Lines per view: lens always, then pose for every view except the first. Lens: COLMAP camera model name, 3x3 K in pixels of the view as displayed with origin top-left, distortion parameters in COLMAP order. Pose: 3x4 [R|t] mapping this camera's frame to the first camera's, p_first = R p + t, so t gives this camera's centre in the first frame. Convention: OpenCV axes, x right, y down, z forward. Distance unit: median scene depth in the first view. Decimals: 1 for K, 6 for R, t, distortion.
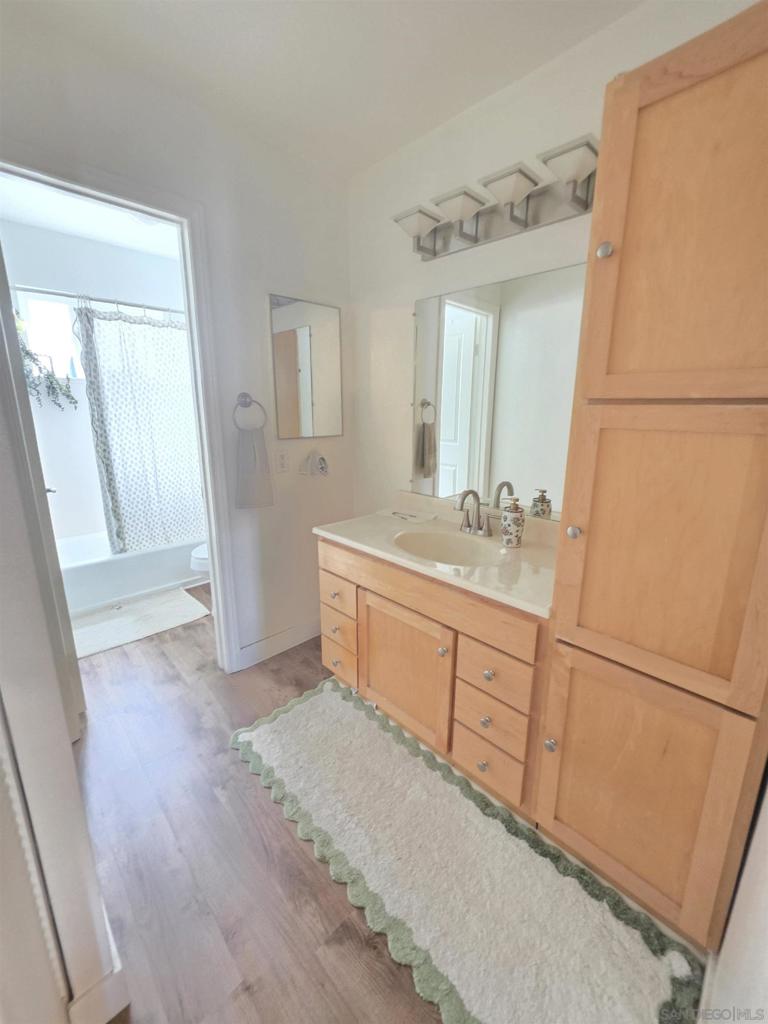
lens RADIAL K [[428.9, 0, 382.6], [0, 428.9, 512.9], [0, 0, 1]] dist [0.000494, 0.002186]
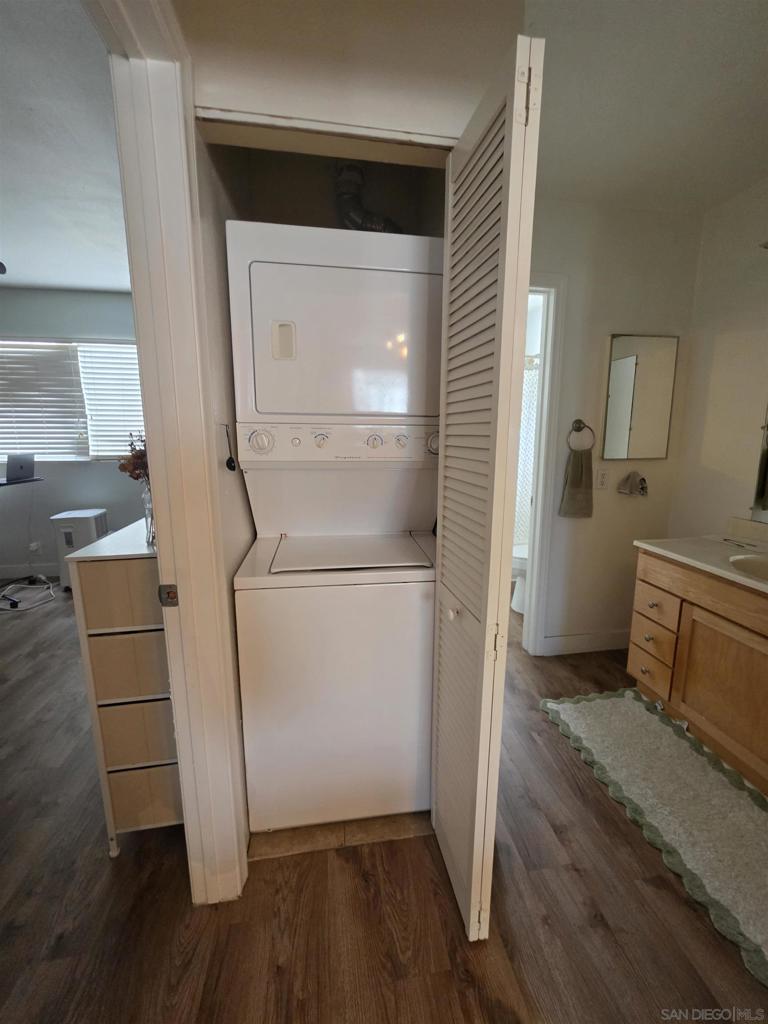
lens RADIAL K [[428.9, 0, 379.6], [0, 428.9, 506.4], [0, 0, 1]] dist [0.000494, 0.002186]
pose [[0.822863, 0.094146, -0.560387, -0.097514], [-0.132163, 0.990844, -0.027602, 0.068503], [0.552657, 0.096776, 0.827771, -0.283930]]
